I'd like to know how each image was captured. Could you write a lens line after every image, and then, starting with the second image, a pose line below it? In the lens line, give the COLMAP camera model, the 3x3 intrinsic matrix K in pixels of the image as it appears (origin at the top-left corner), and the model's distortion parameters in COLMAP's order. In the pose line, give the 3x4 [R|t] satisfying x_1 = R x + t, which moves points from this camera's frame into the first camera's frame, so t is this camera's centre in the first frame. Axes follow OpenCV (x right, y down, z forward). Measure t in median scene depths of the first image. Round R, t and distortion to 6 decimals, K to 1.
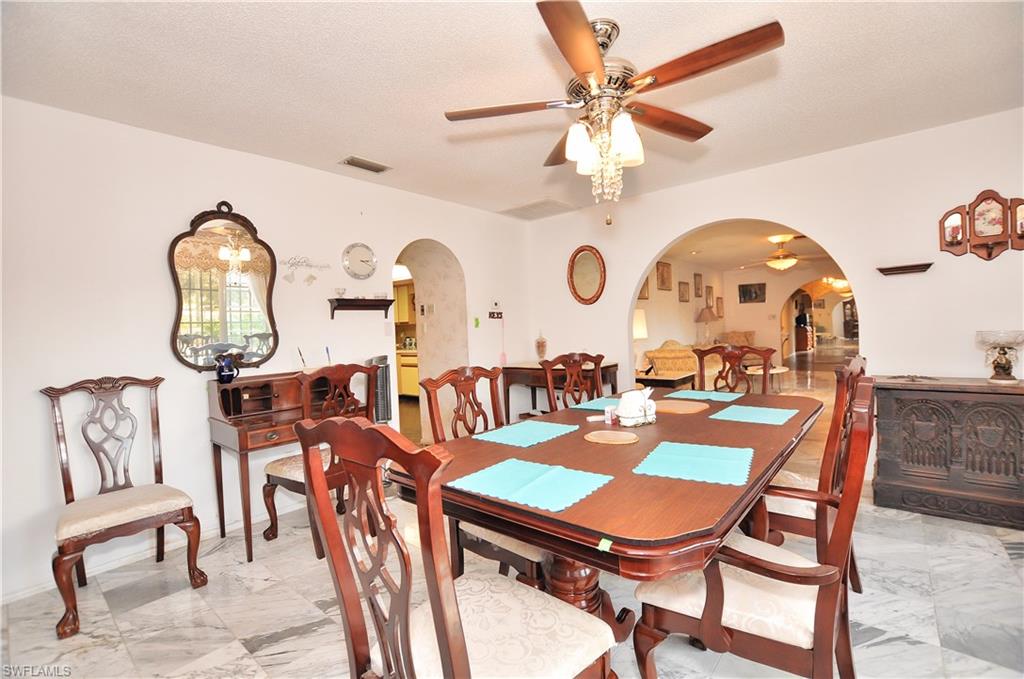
lens RADIAL K [[457.3, 0, 506.4], [0, 457.3, 325.8], [0, 0, 1]] dist [-0.000598, -0.000087]
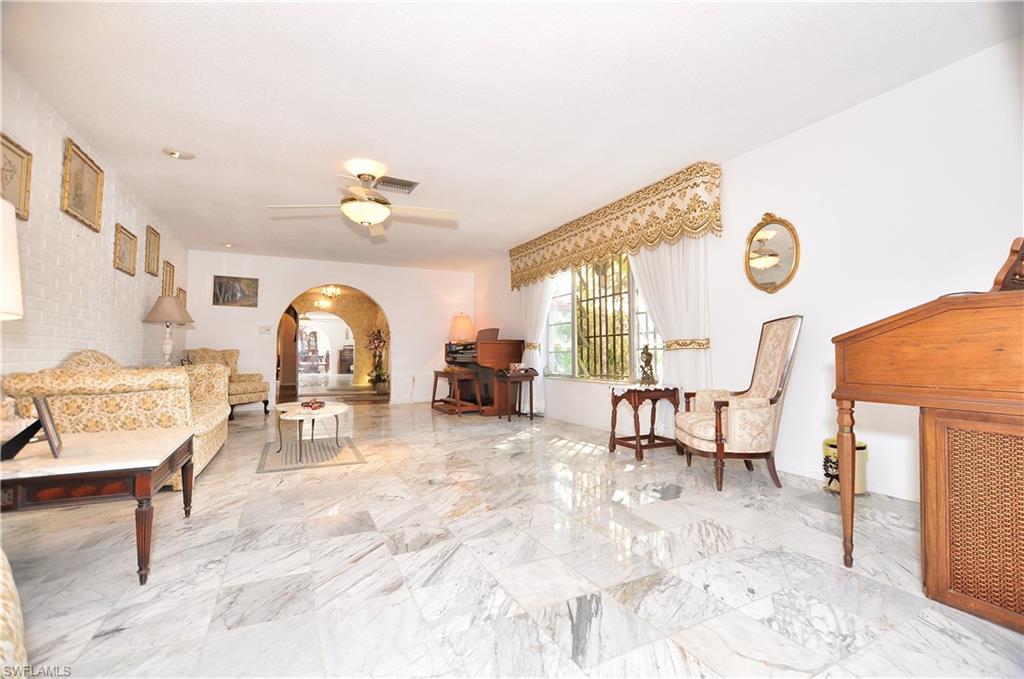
lens RADIAL K [[457.3, 0, 506.4], [0, 457.3, 325.8], [0, 0, 1]] dist [-0.000598, -0.000087]
pose [[0.410636, 0.086108, 0.907725, 0.132481], [-0.005798, 0.995757, -0.091836, 0.039569], [-0.911781, 0.032448, 0.409393, 0.457506]]
